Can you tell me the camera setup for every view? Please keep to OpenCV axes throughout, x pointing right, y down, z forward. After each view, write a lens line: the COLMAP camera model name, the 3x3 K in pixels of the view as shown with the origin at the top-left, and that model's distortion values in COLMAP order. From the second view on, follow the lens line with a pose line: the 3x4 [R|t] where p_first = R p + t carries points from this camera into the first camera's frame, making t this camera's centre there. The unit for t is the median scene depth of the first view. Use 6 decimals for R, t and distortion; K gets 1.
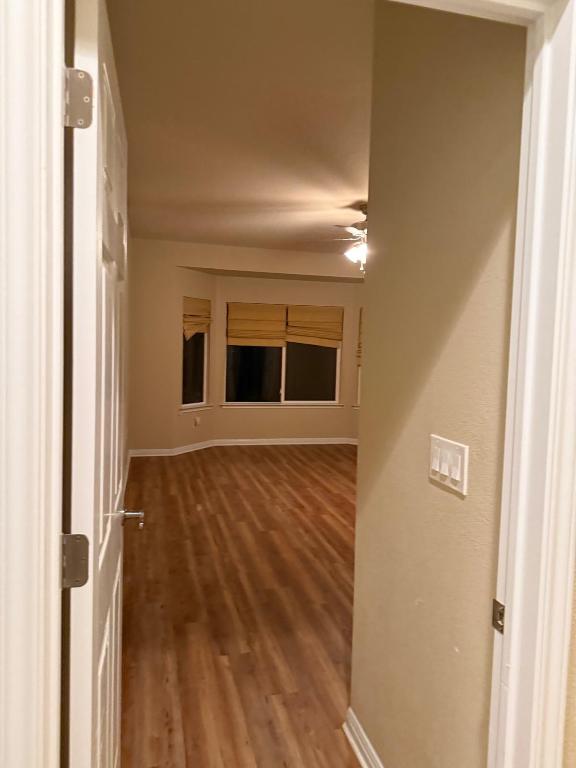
lens RADIAL K [[549.2, 0, 284.5], [0, 549.2, 385.6], [0, 0, 1]] dist [0.122618, -0.153115]
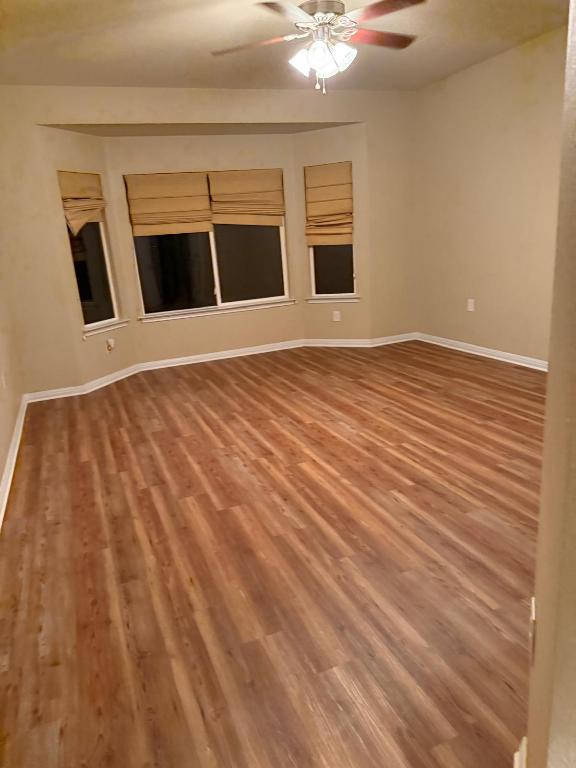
lens RADIAL K [[549.2, 0, 284.5], [0, 549.2, 385.6], [0, 0, 1]] dist [0.122618, -0.153115]
pose [[0.985961, -0.134659, 0.098727, -0.007725], [0.112462, 0.972603, 0.203459, -0.011520], [-0.123420, -0.189500, 0.974093, 0.288767]]
